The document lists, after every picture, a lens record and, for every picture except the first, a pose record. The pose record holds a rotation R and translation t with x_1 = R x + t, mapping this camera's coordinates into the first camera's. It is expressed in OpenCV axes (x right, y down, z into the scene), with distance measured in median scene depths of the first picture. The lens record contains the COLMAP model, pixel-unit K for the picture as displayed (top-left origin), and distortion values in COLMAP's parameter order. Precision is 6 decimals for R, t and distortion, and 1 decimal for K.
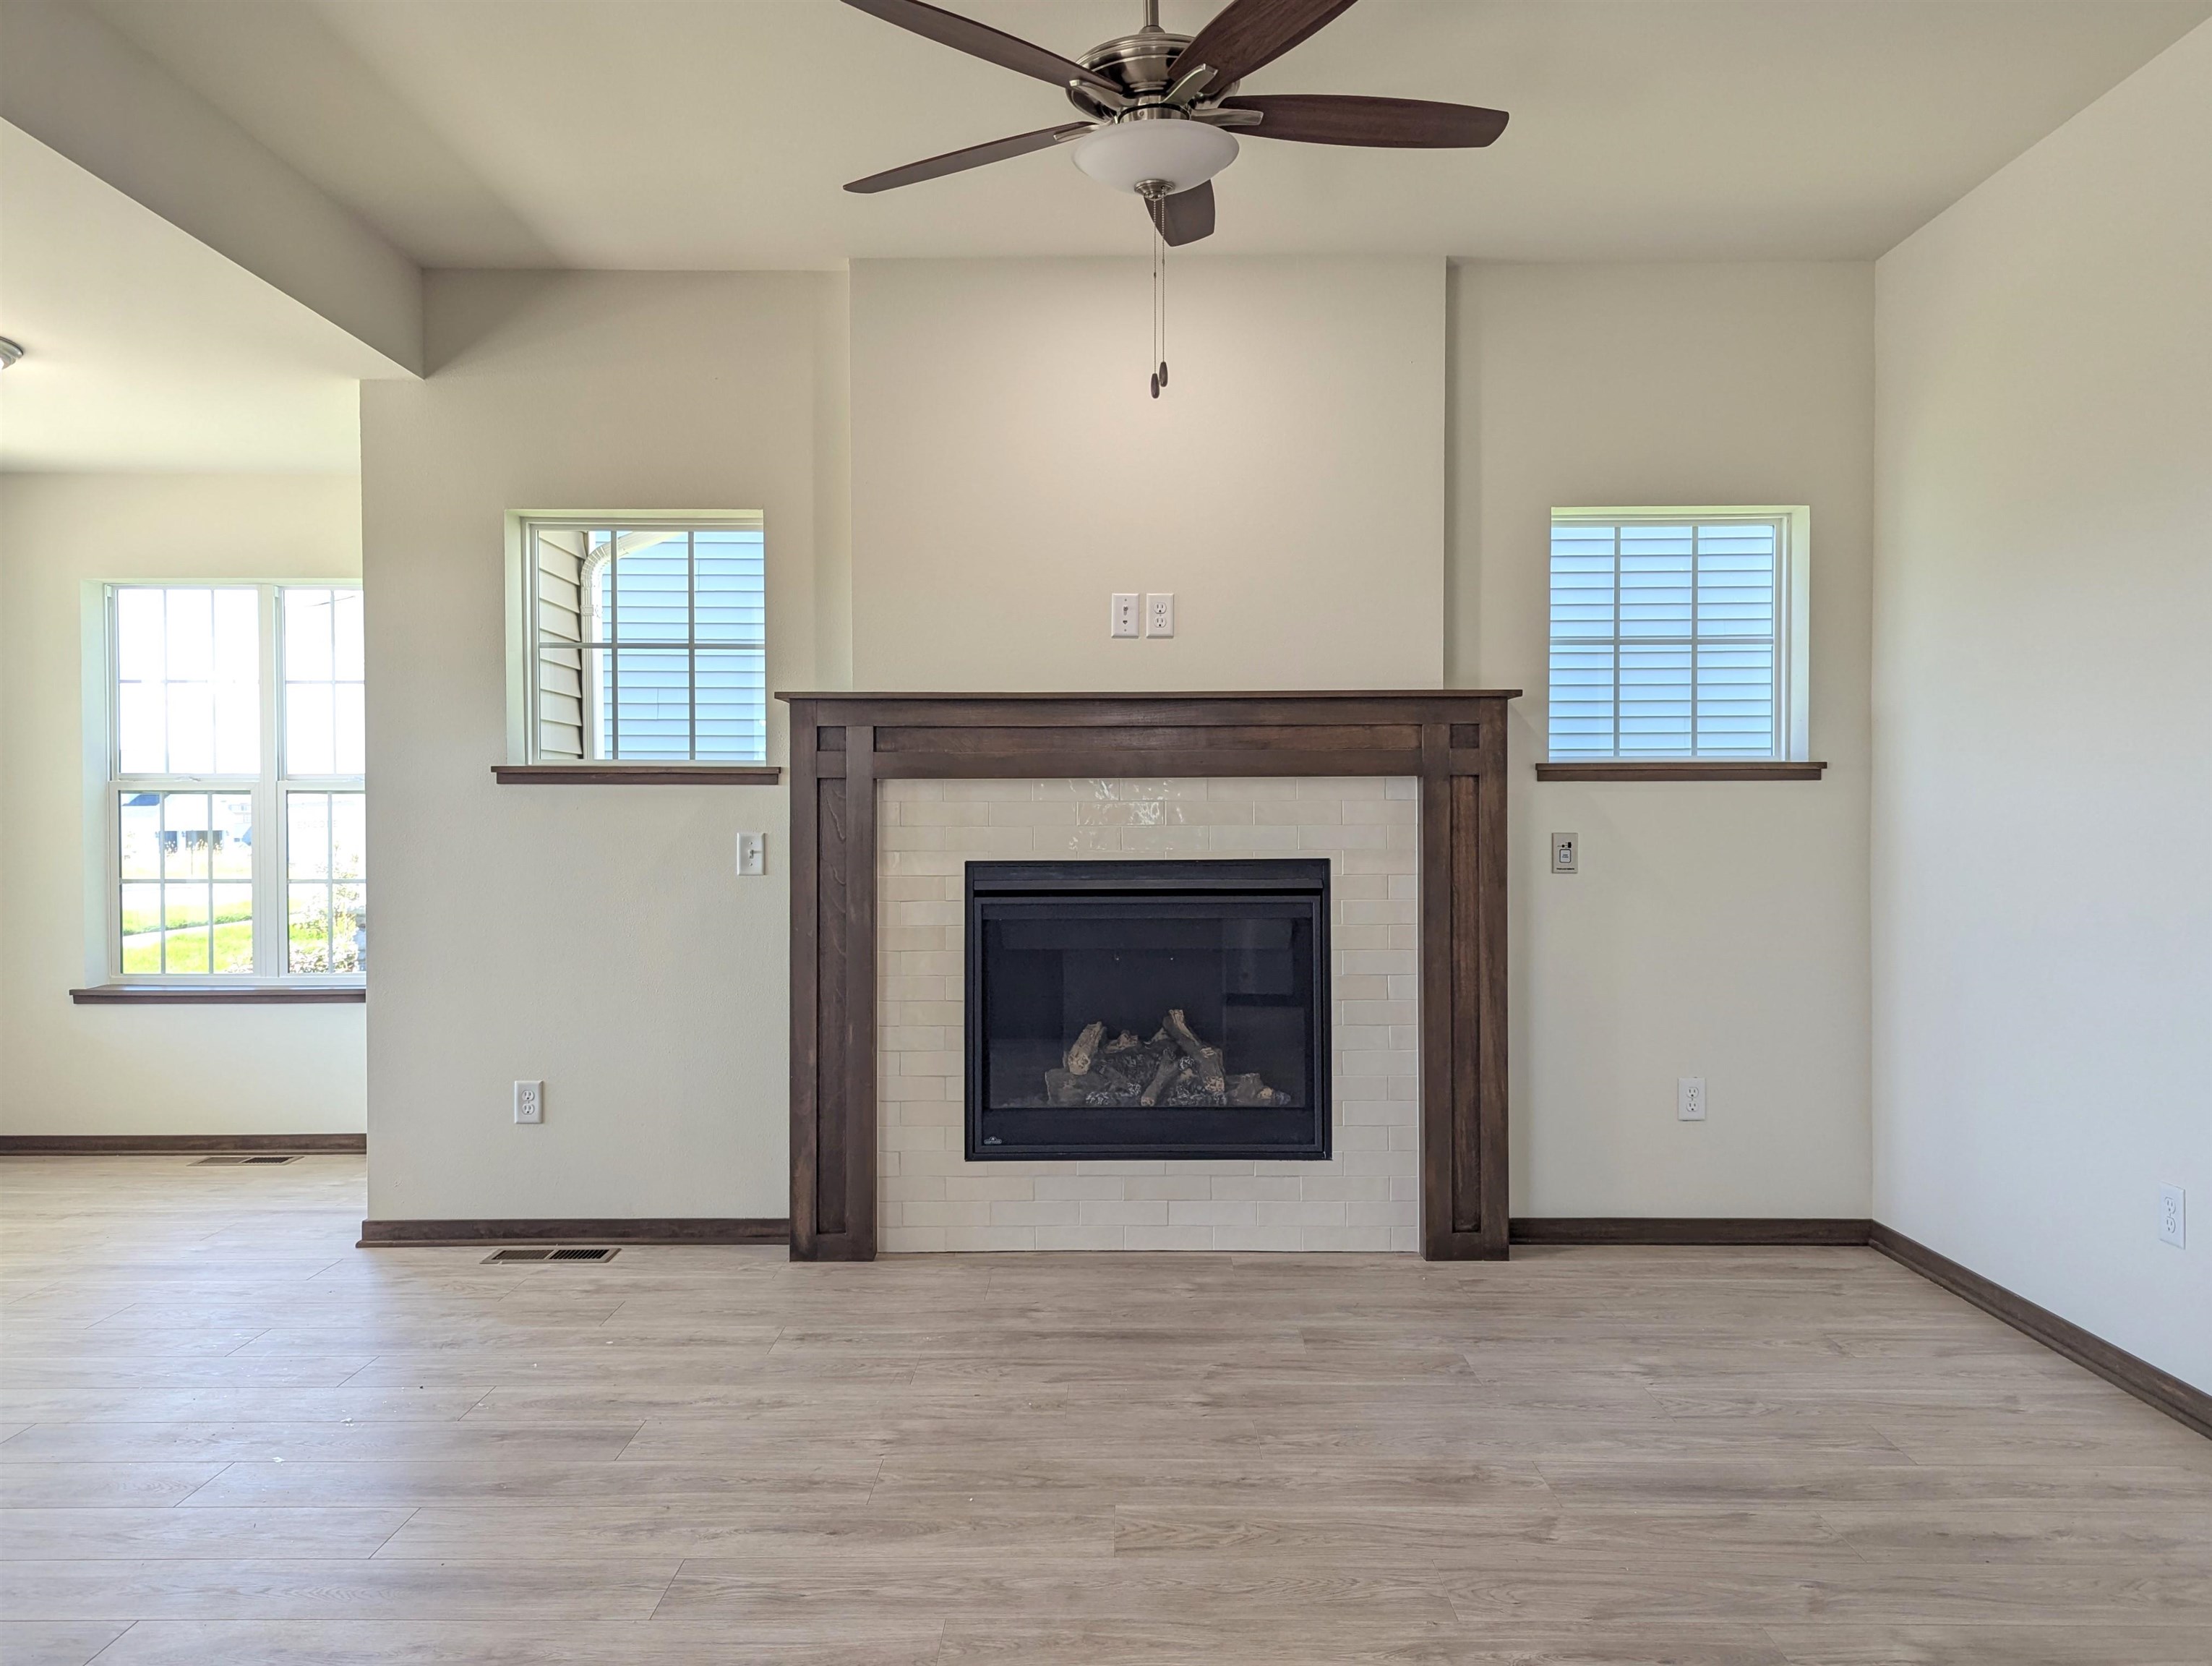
lens RADIAL K [[1573.7, 0, 1106.0], [0, 1573.7, 833.0], [0, 0, 1]] dist [0.050576, -0.045720]
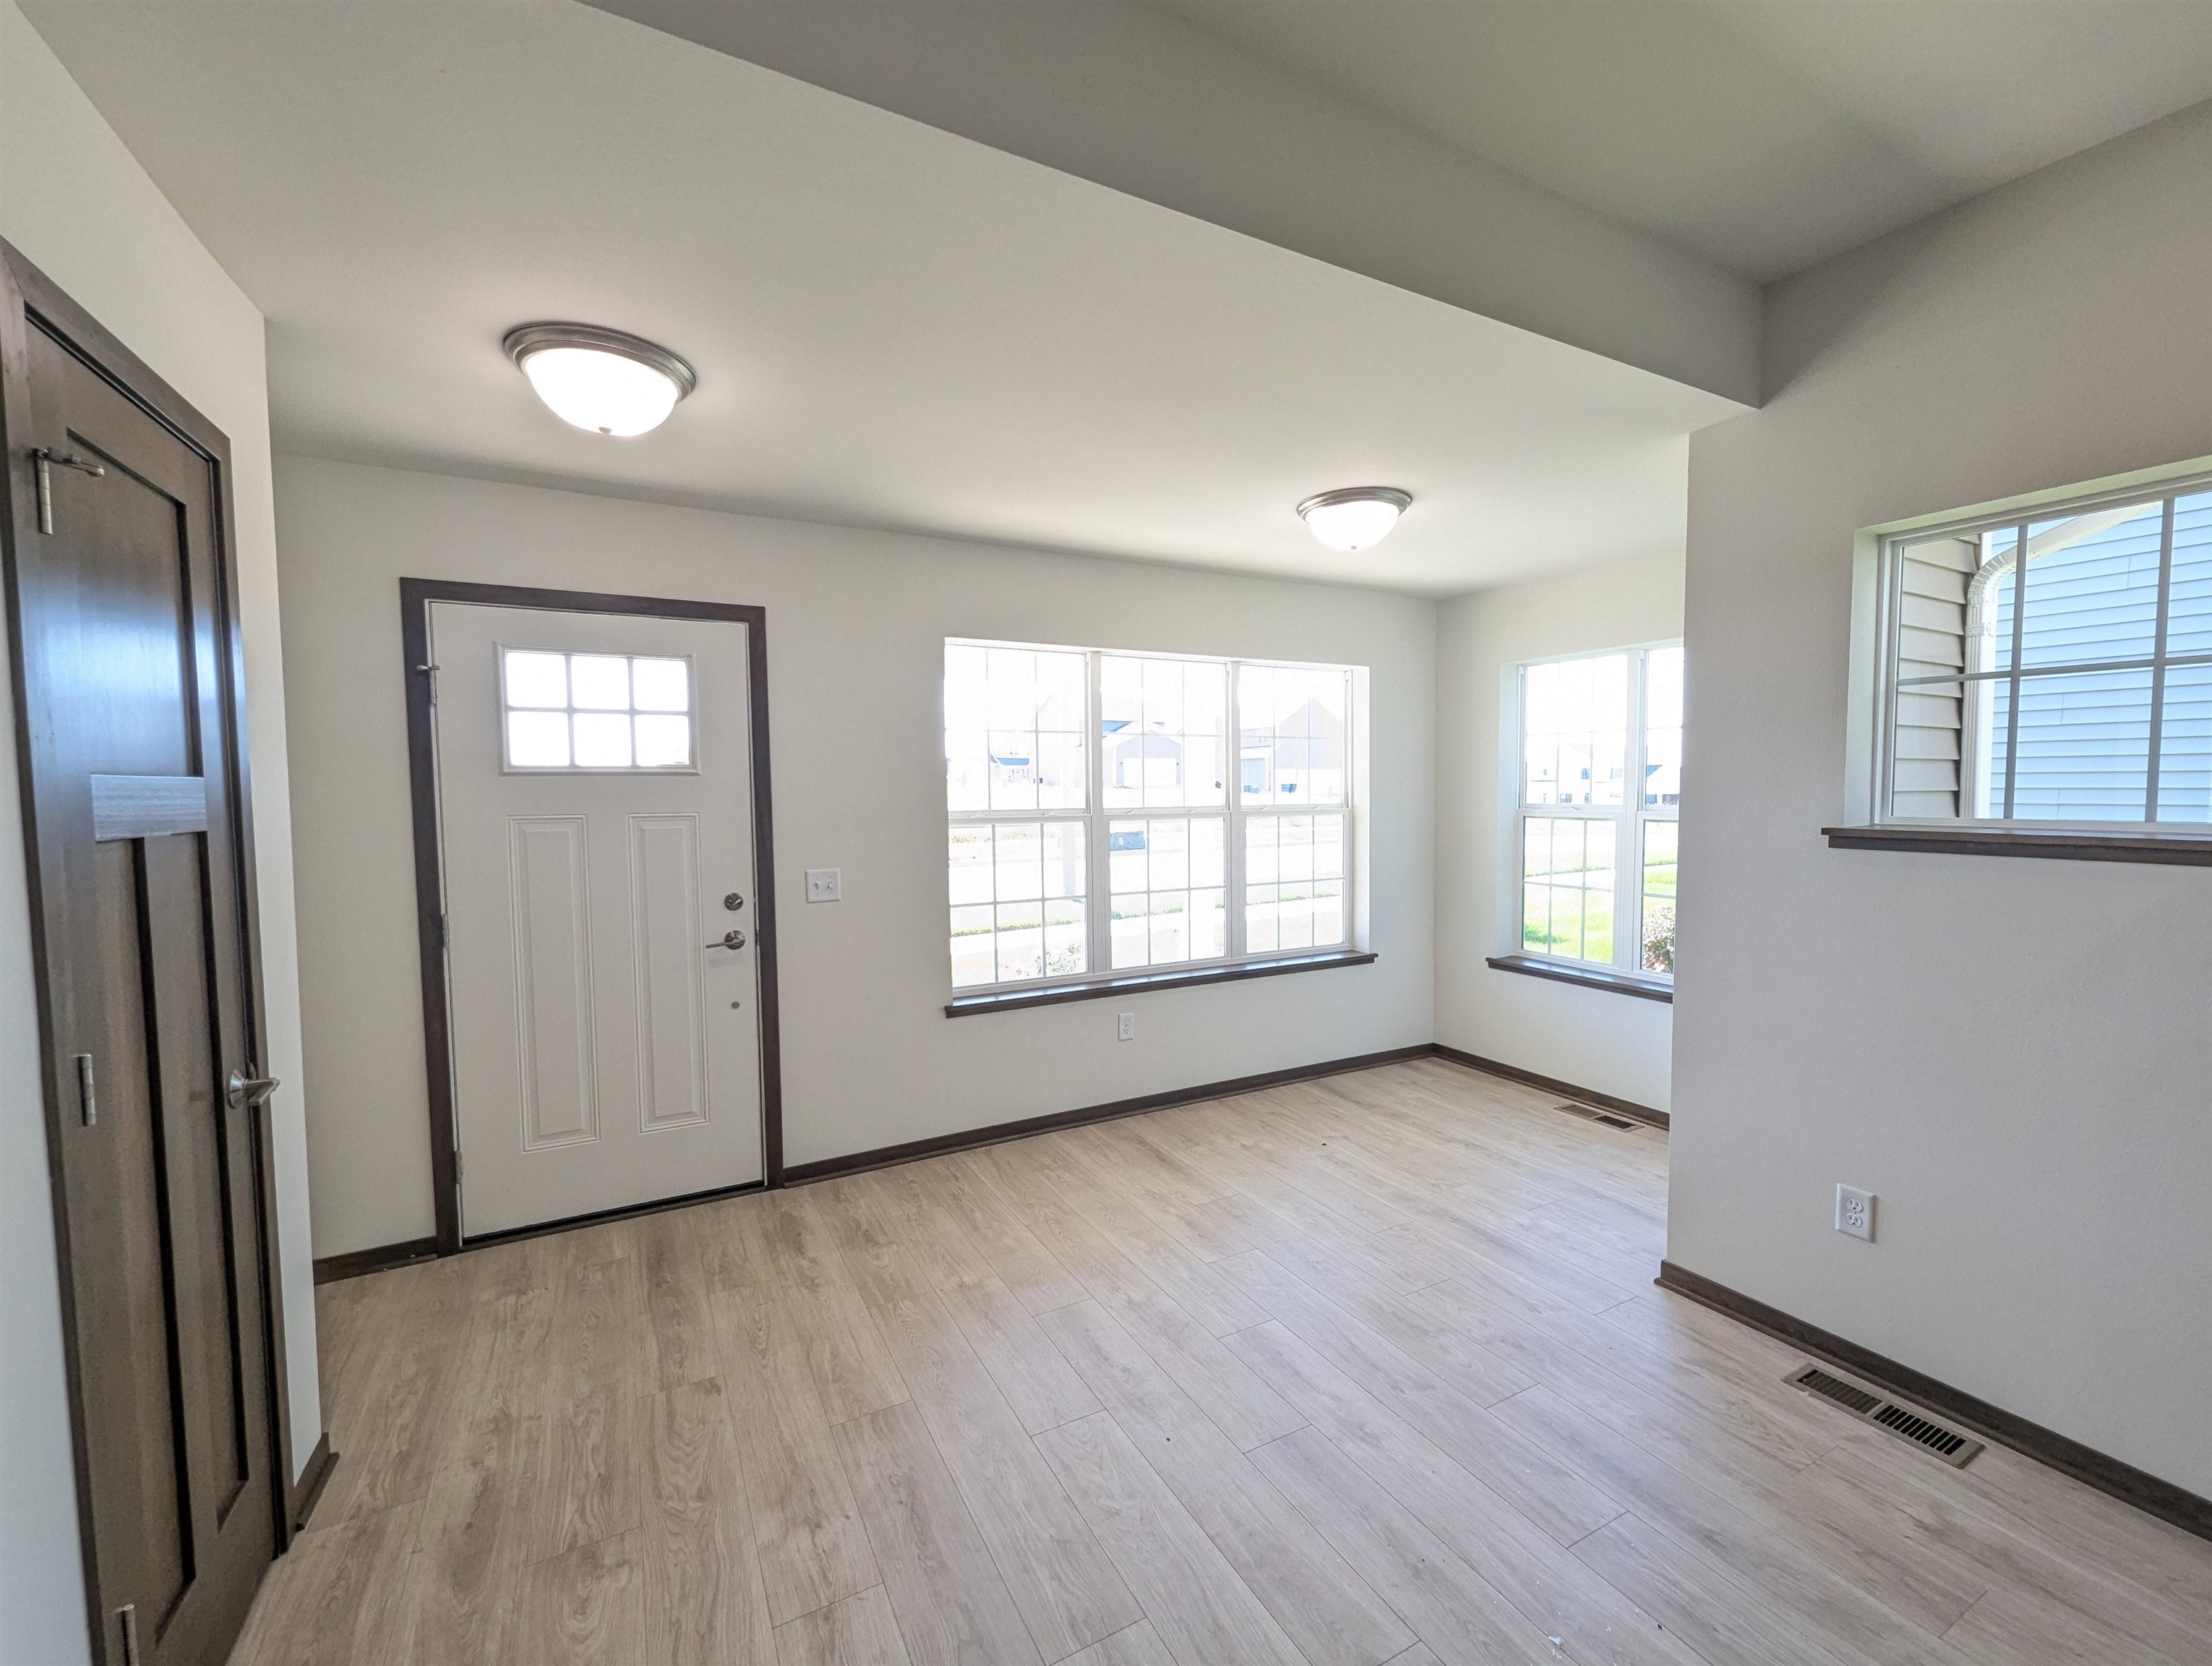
lens RADIAL K [[919.6, 0, 1107.9], [0, 919.6, 841.3], [0, 0, 1]] dist [0.001116, -0.000147]
pose [[0.480523, 0.049983, -0.875556, -0.130347], [-0.003892, 0.998486, 0.054865, -0.061988], [0.876973, -0.022957, 0.479991, 0.406116]]
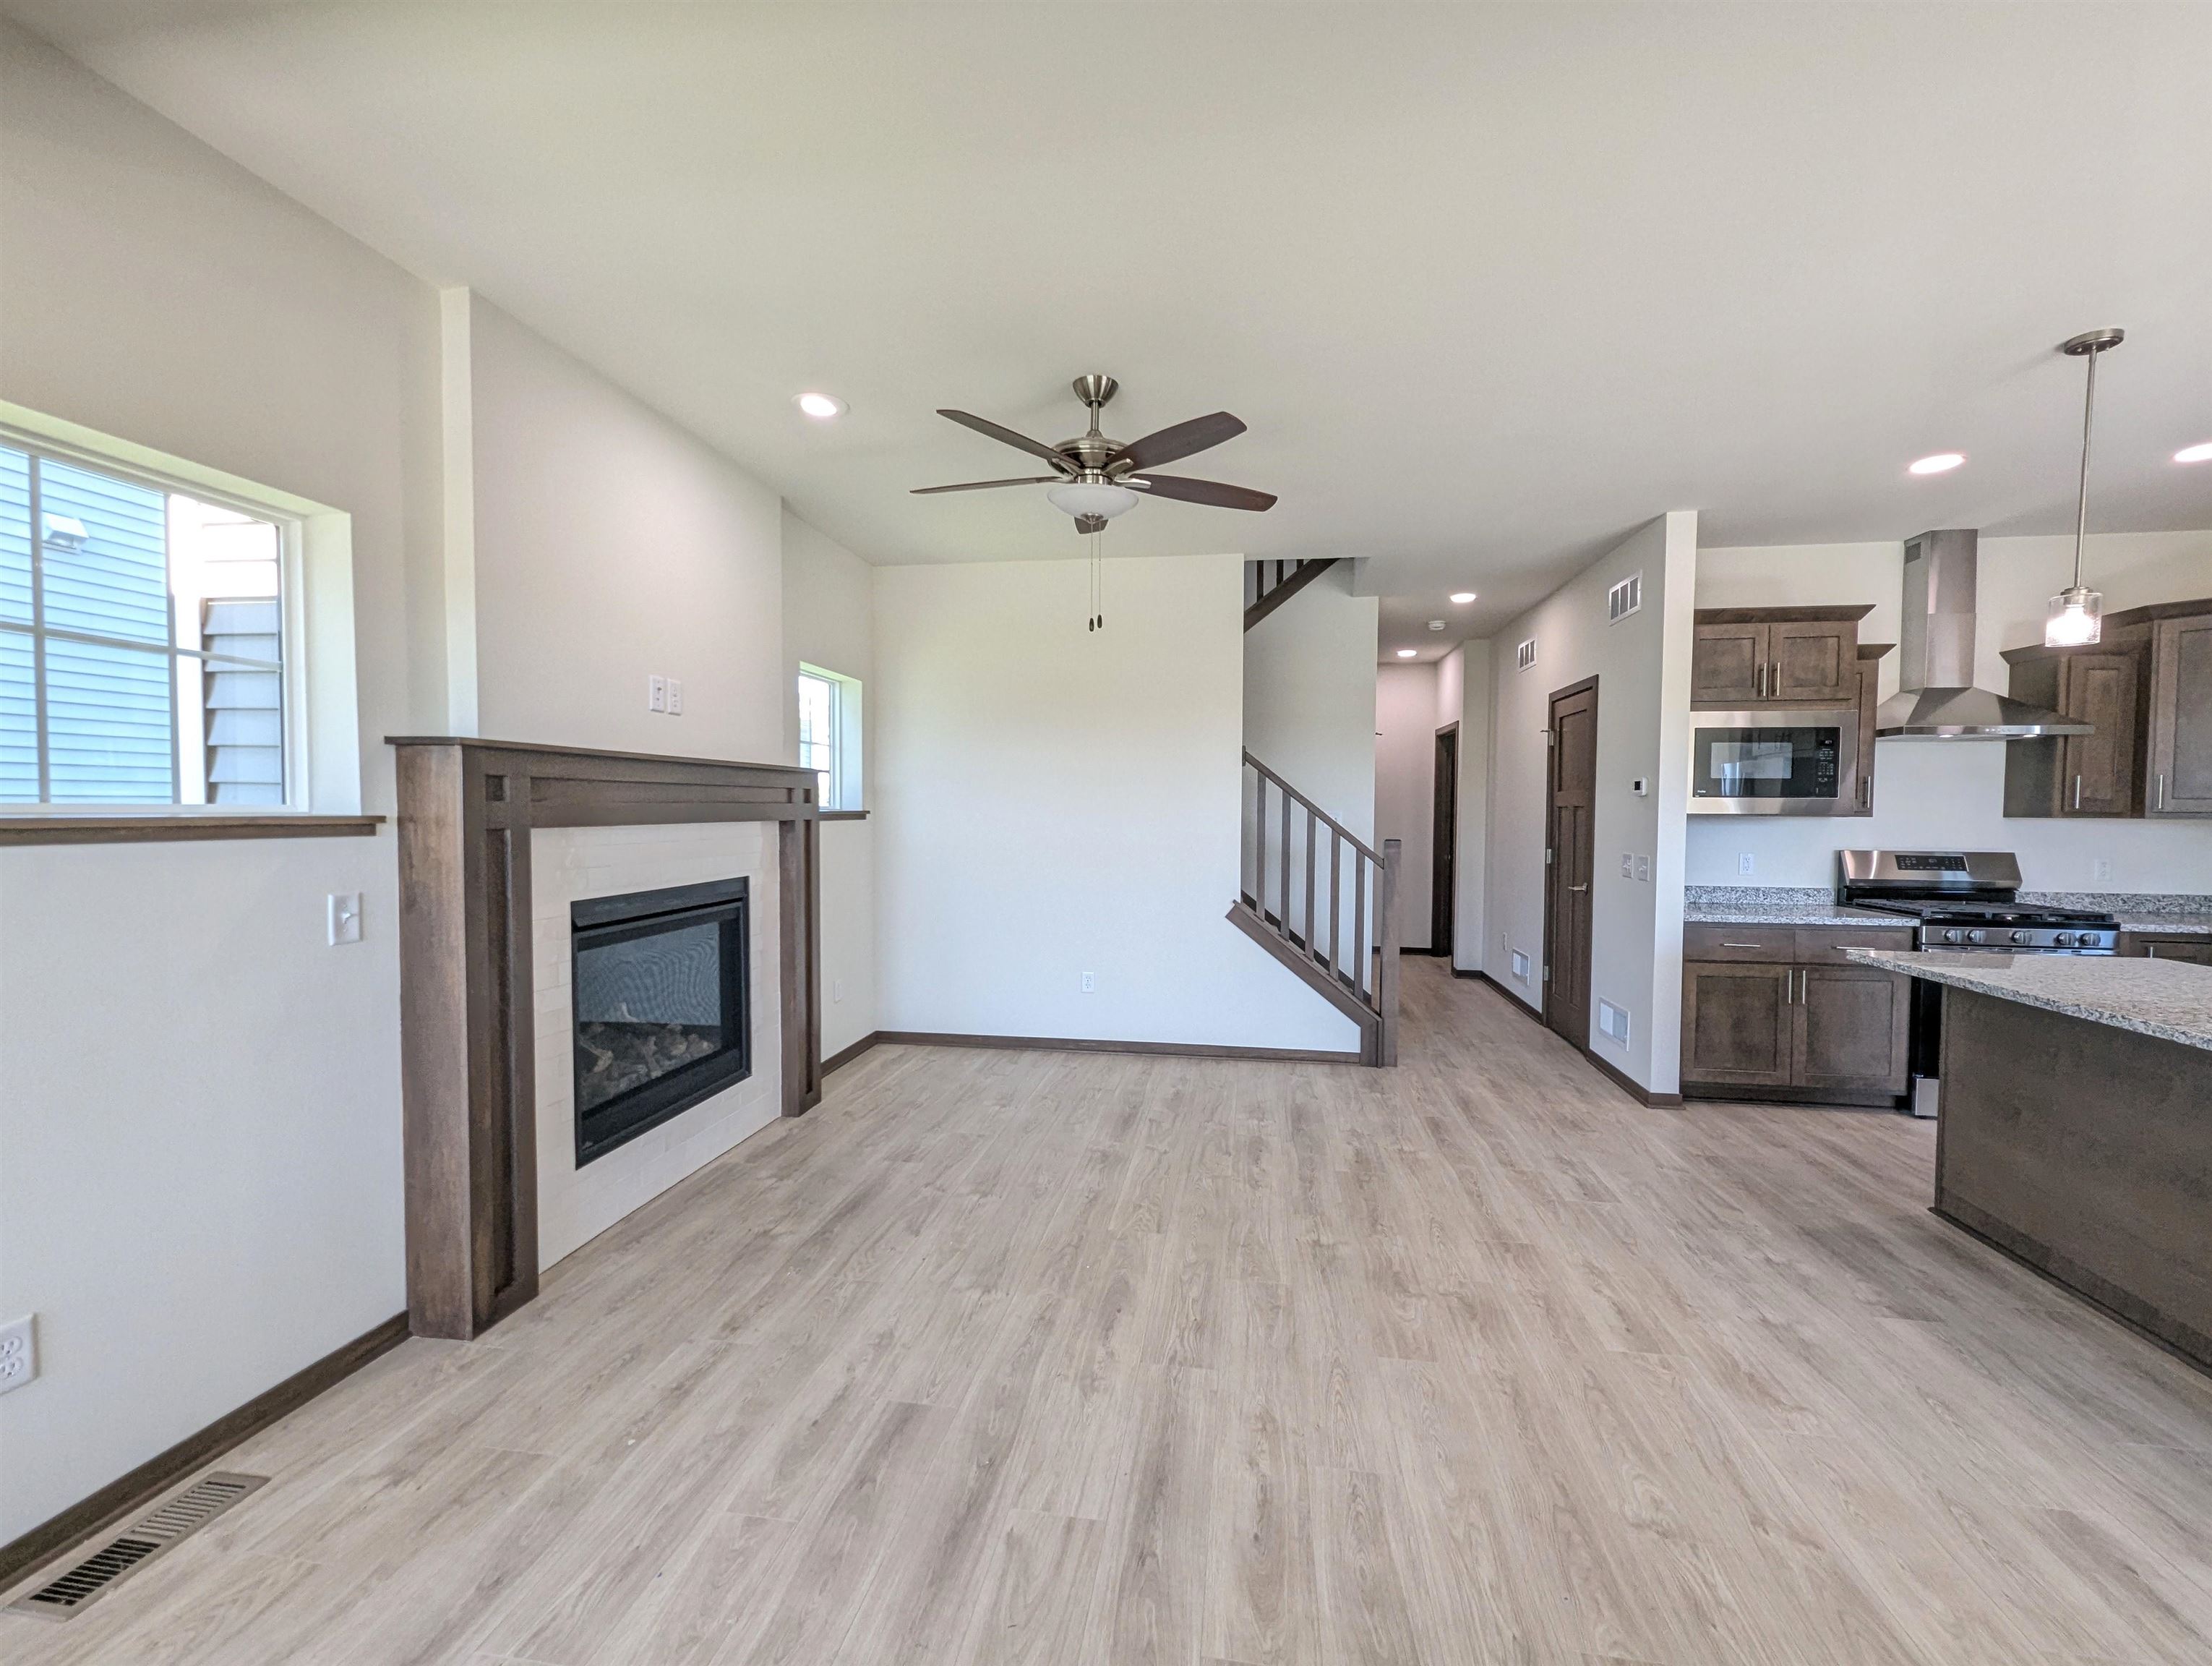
lens RADIAL K [[919.6, 0, 1107.9], [0, 919.6, 841.3], [0, 0, 1]] dist [0.001116, -0.000147]
pose [[0.147496, -0.033229, 0.988504, -0.661244], [0.003944, 0.999447, 0.033008, -0.043357], [-0.989055, -0.000970, 0.147545, 0.529171]]
